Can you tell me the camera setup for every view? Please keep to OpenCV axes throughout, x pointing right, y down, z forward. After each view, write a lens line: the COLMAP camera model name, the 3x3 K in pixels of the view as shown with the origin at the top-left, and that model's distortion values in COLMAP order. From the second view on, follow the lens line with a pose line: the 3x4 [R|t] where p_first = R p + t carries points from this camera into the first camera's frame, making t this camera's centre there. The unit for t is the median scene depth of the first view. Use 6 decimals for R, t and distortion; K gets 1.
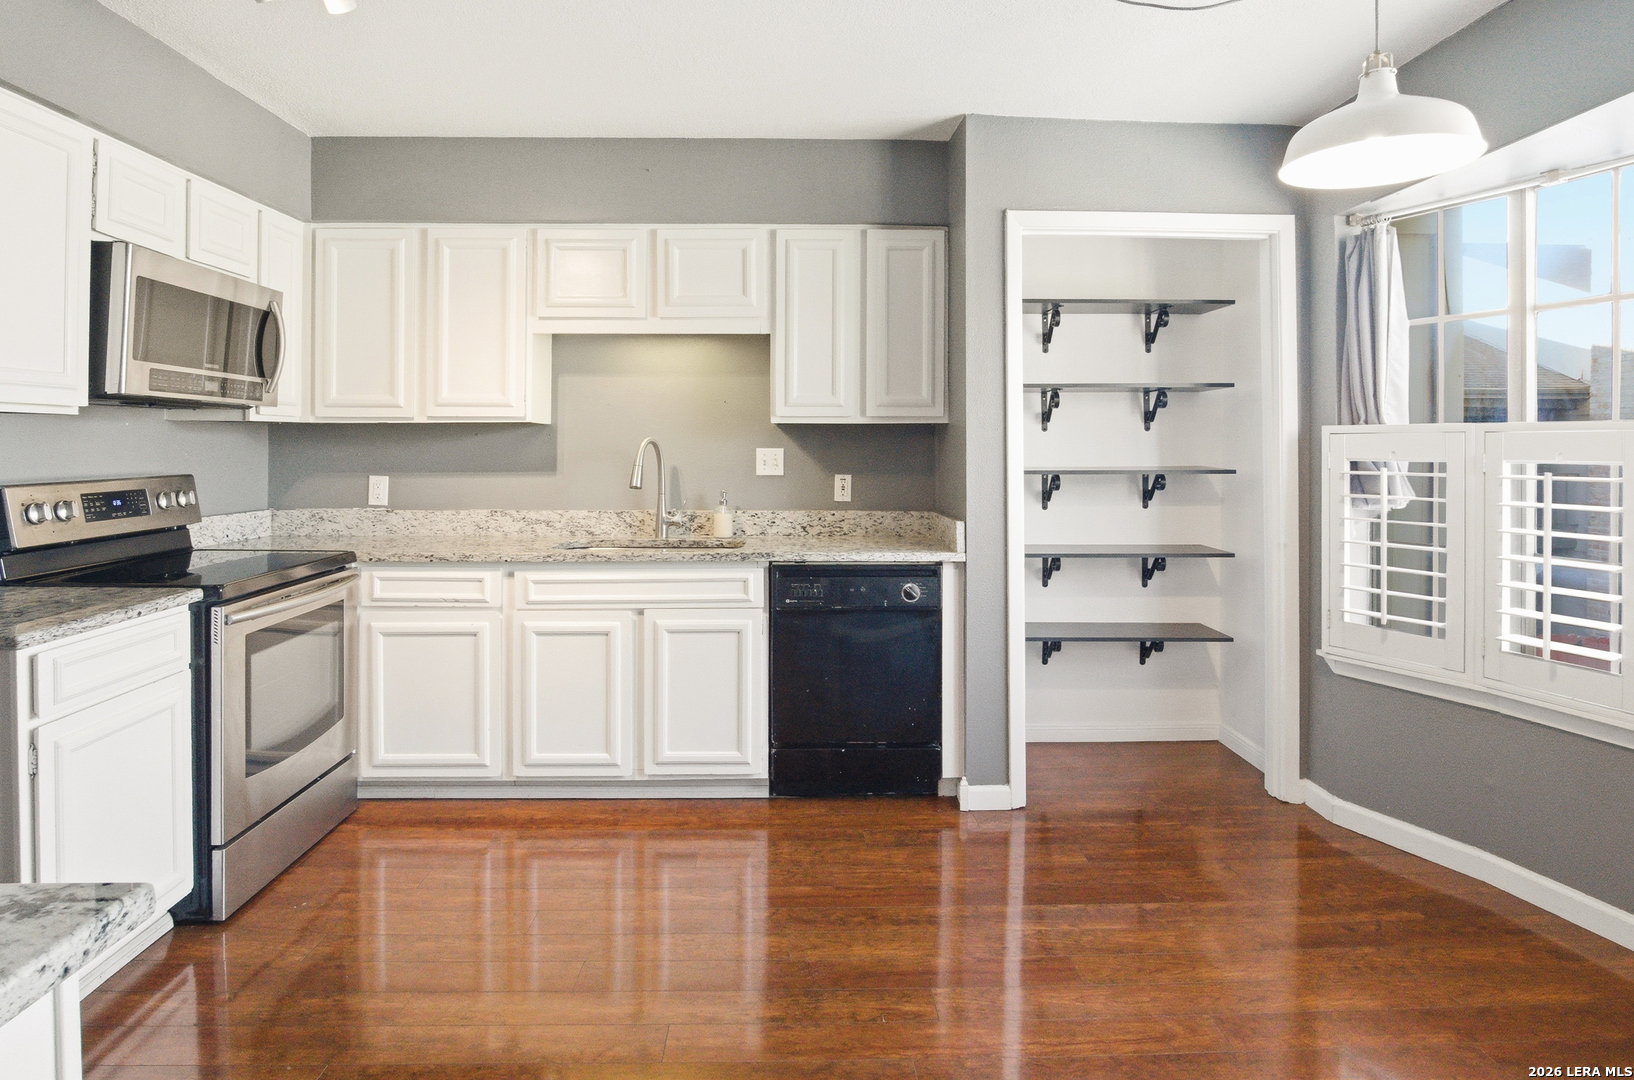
lens RADIAL K [[937.0, 0, 817.3], [0, 937.0, 455.0], [0, 0, 1]] dist [0.000726, 0.000620]
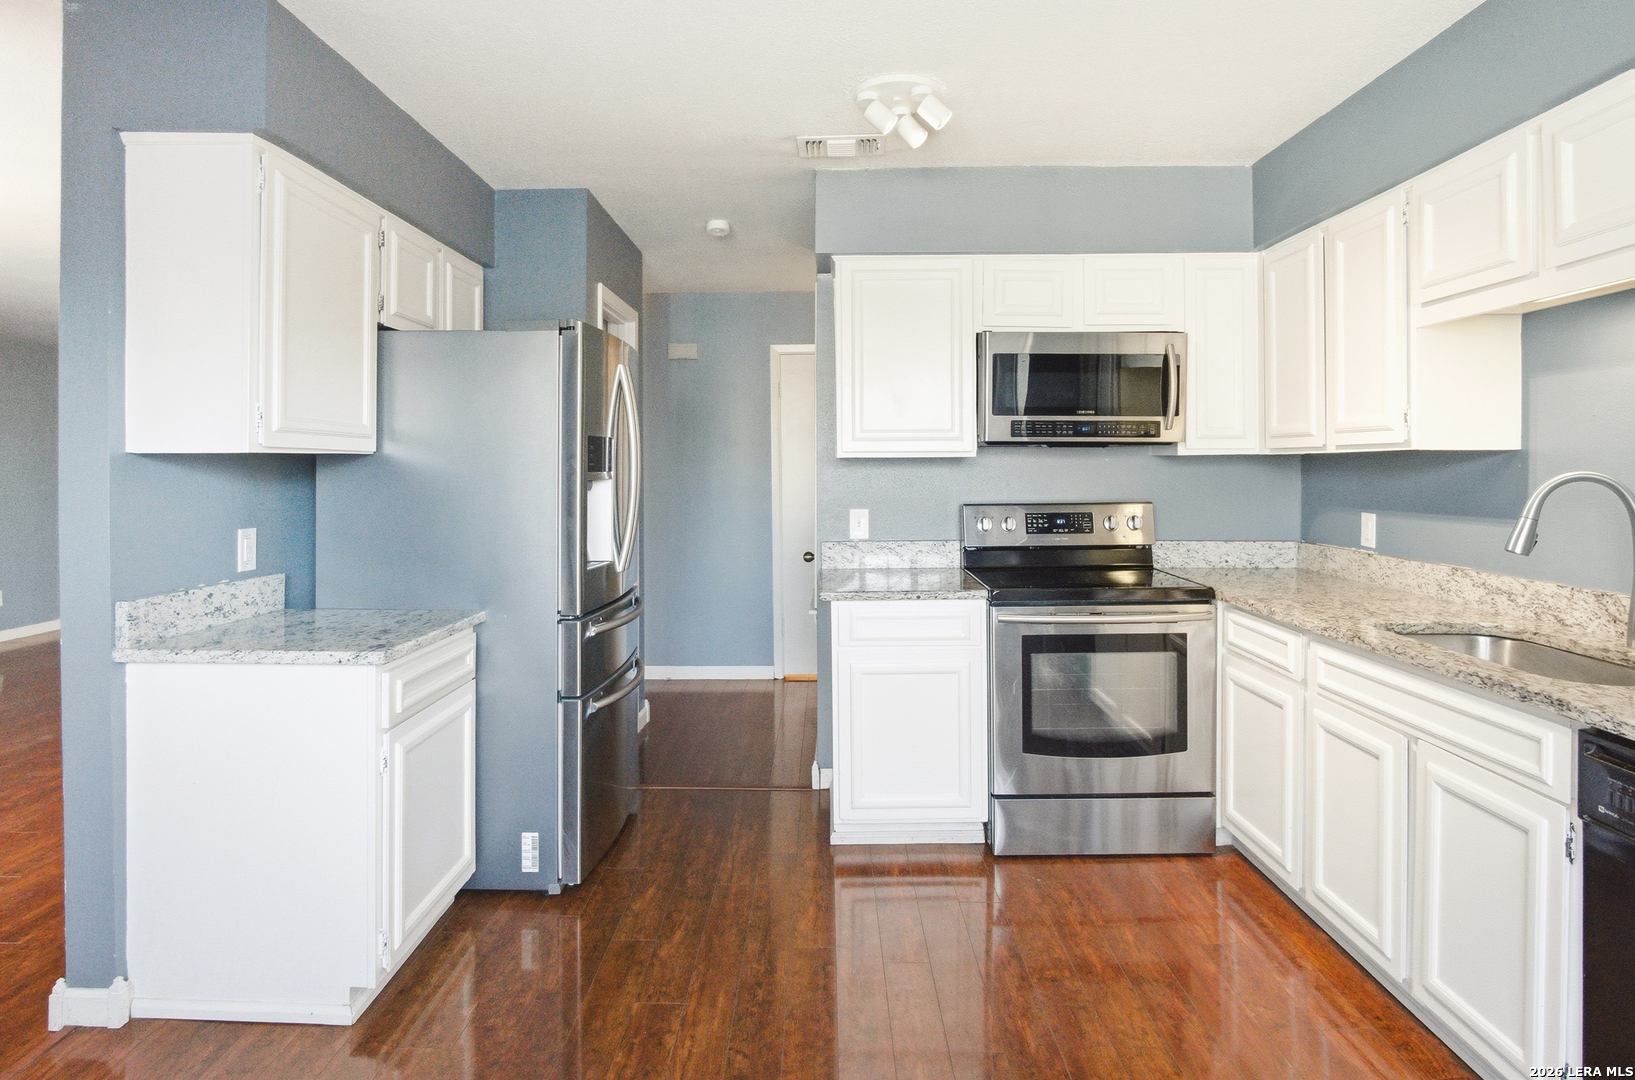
lens RADIAL K [[937.6, 0, 817.8], [0, 937.6, 455.0], [0, 0, 1]] dist [0.000726, 0.000620]
pose [[-0.030425, -0.010035, -0.999487, 0.447761], [-0.008236, 0.999918, -0.009789, -0.020382], [0.999503, 0.007934, -0.030505, 0.562750]]
